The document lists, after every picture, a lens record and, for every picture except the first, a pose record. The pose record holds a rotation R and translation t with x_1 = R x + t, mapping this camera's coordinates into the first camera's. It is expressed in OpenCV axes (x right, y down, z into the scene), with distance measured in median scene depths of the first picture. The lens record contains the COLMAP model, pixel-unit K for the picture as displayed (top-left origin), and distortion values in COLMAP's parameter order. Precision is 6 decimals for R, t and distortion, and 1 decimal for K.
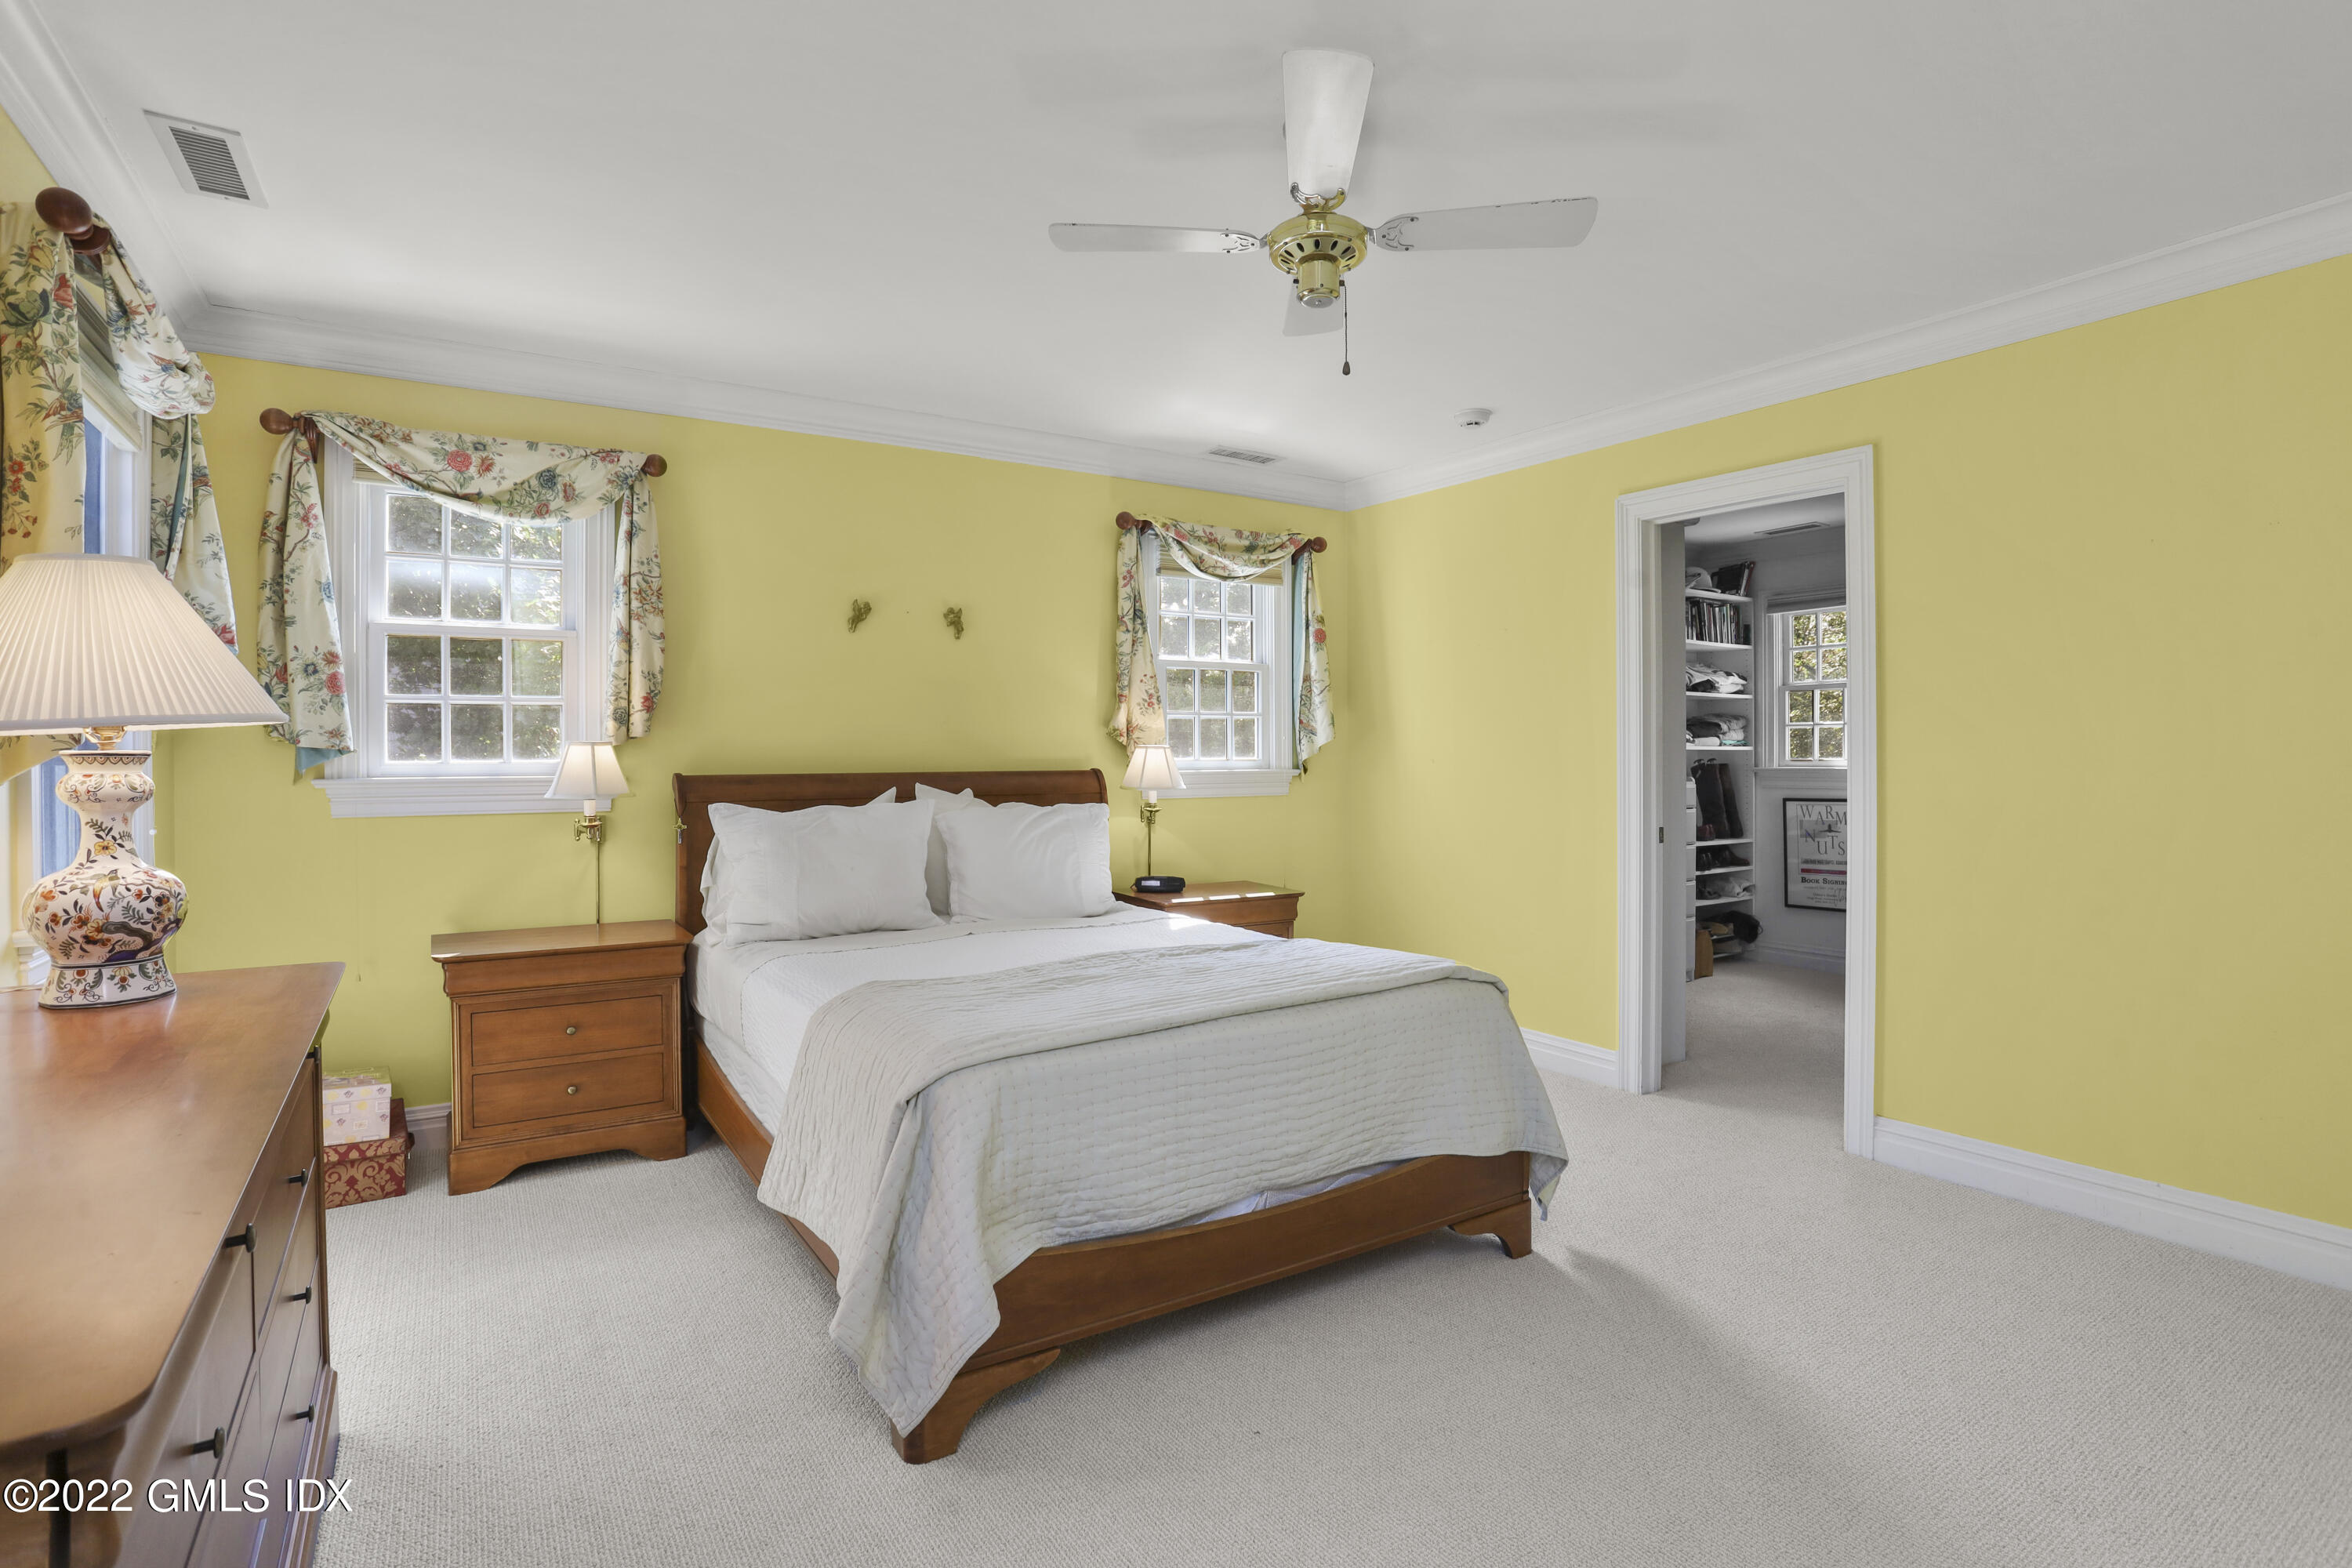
lens RADIAL K [[1161.0, 0, 1183.1], [0, 1161.0, 768.1], [0, 0, 1]] dist [-0.066228, 0.025128]
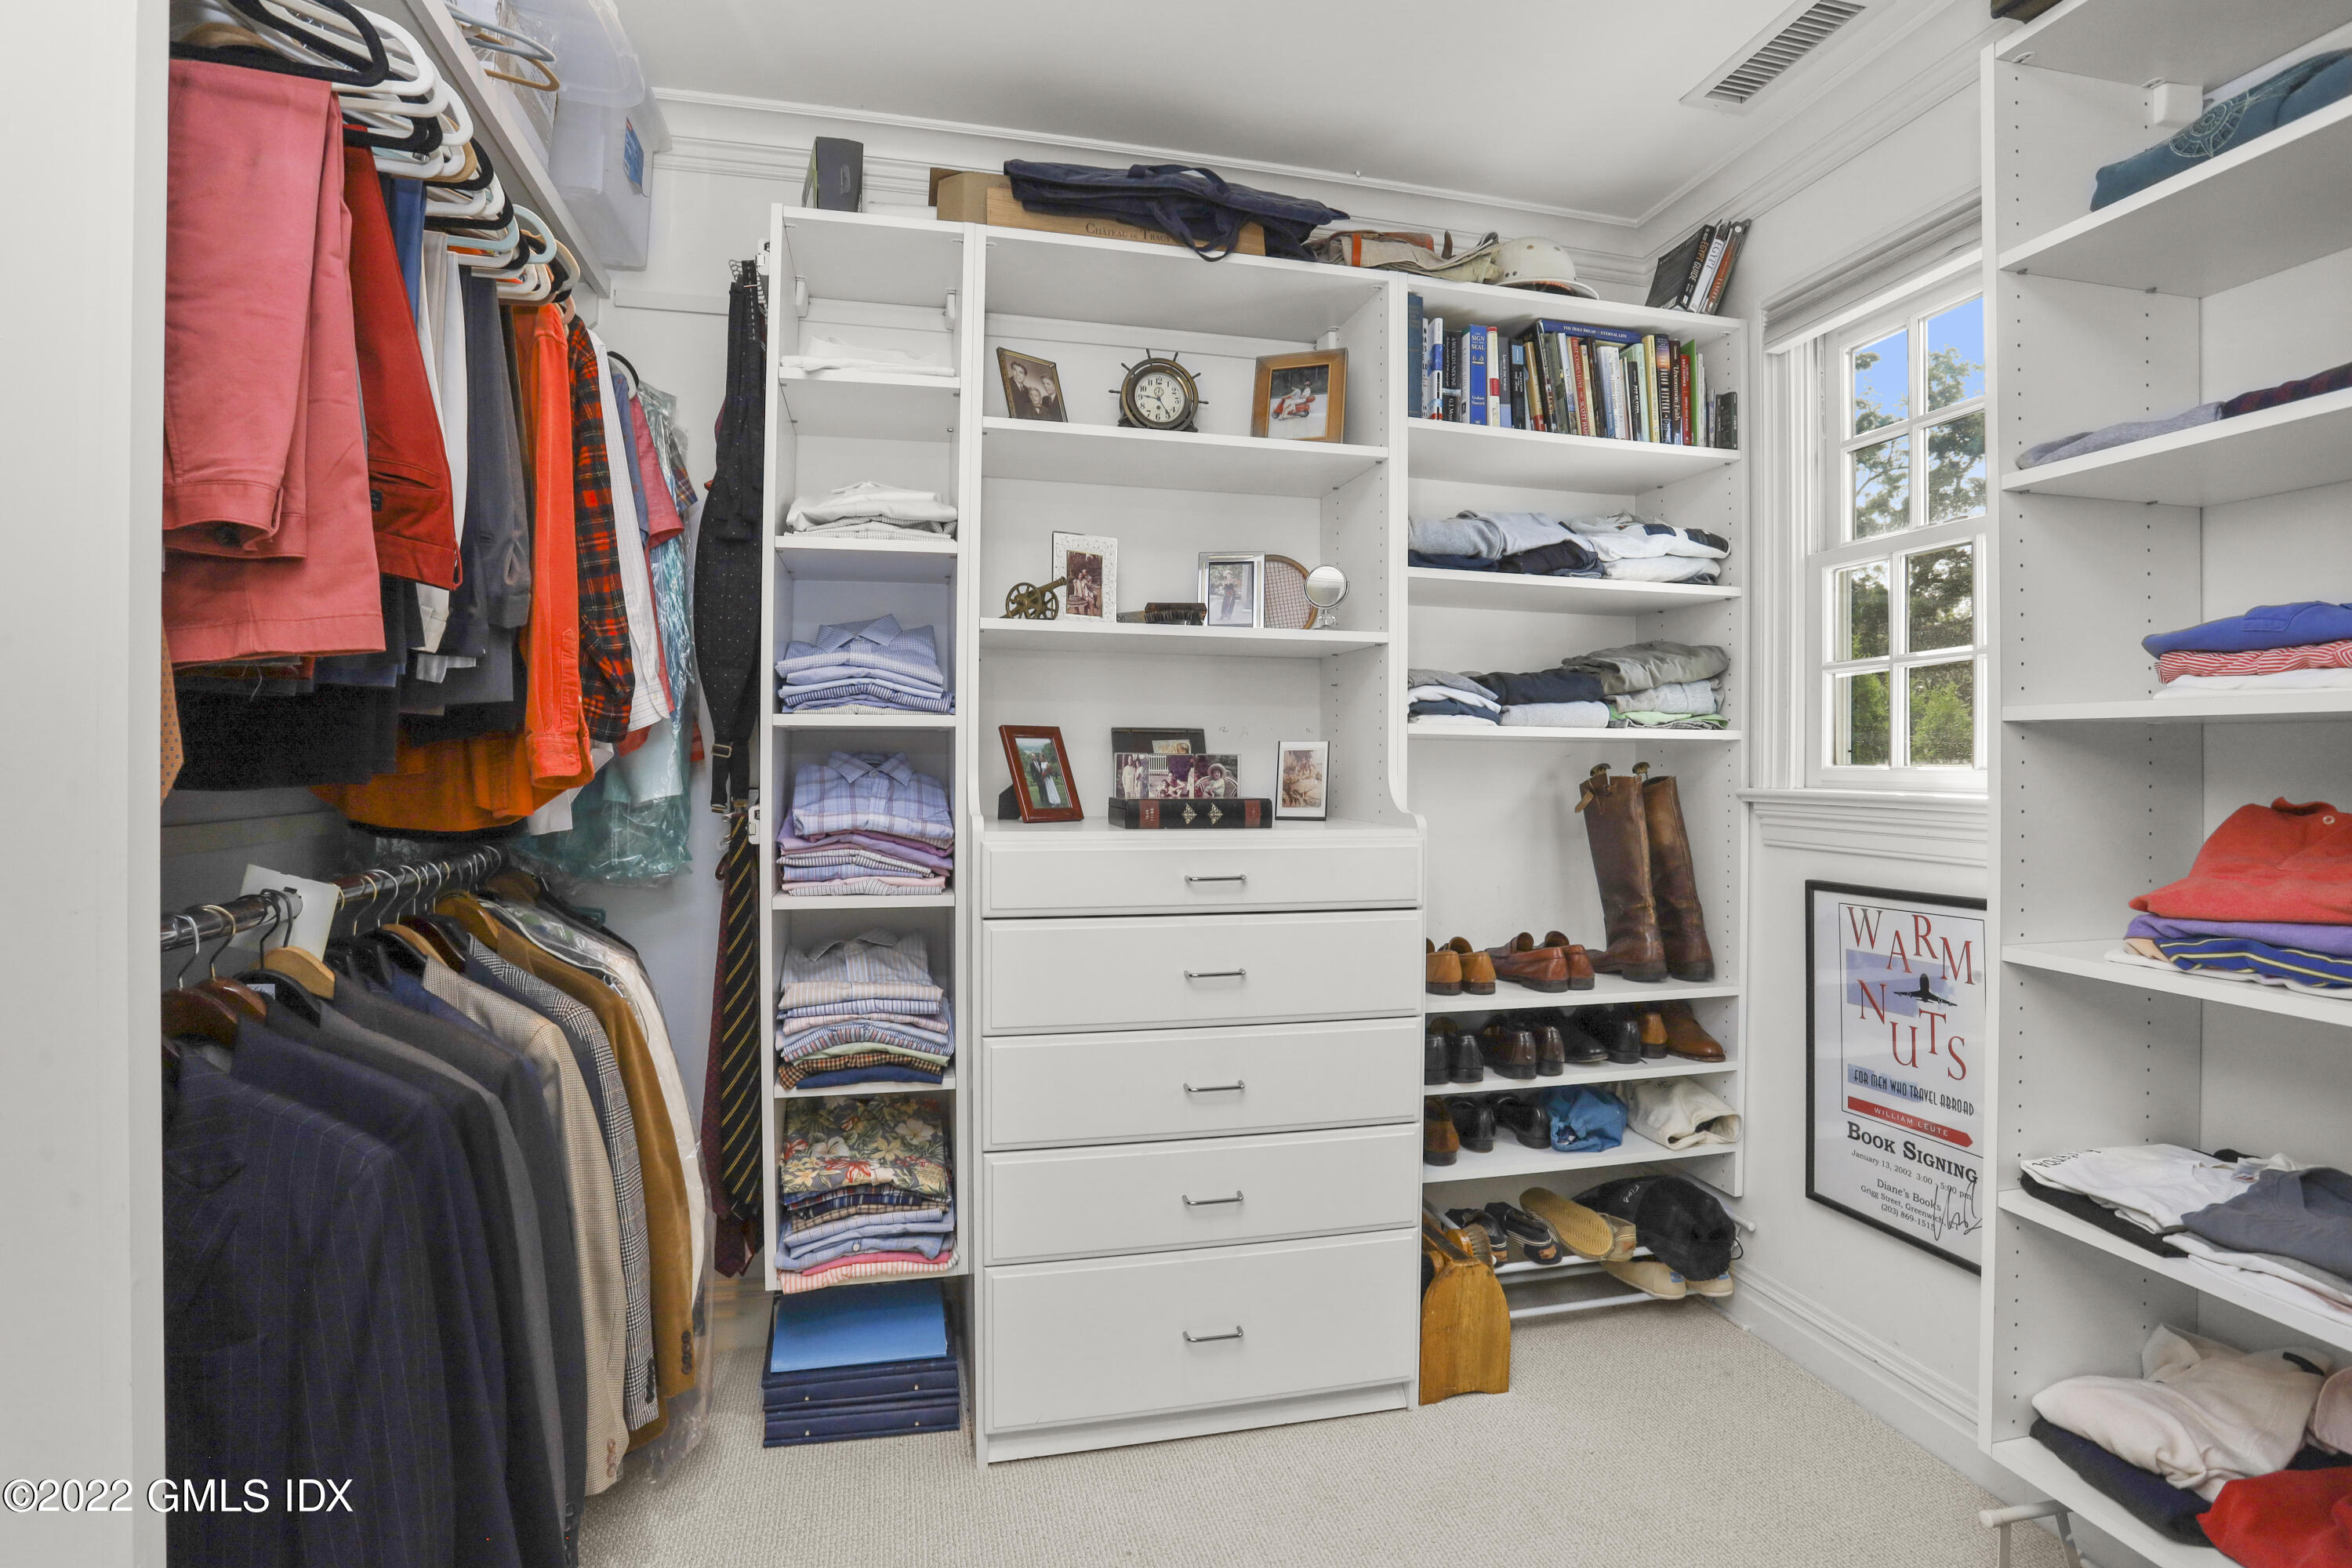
lens RADIAL K [[1161.0, 0, 1181.3], [0, 1161.0, 774.9], [0, 0, 1]] dist [-0.066228, 0.025128]
pose [[0.947355, 0.010615, -0.320008, 0.440999], [-0.012492, 0.999915, -0.003814, -0.001486], [0.319941, 0.007611, 0.947407, 0.596070]]
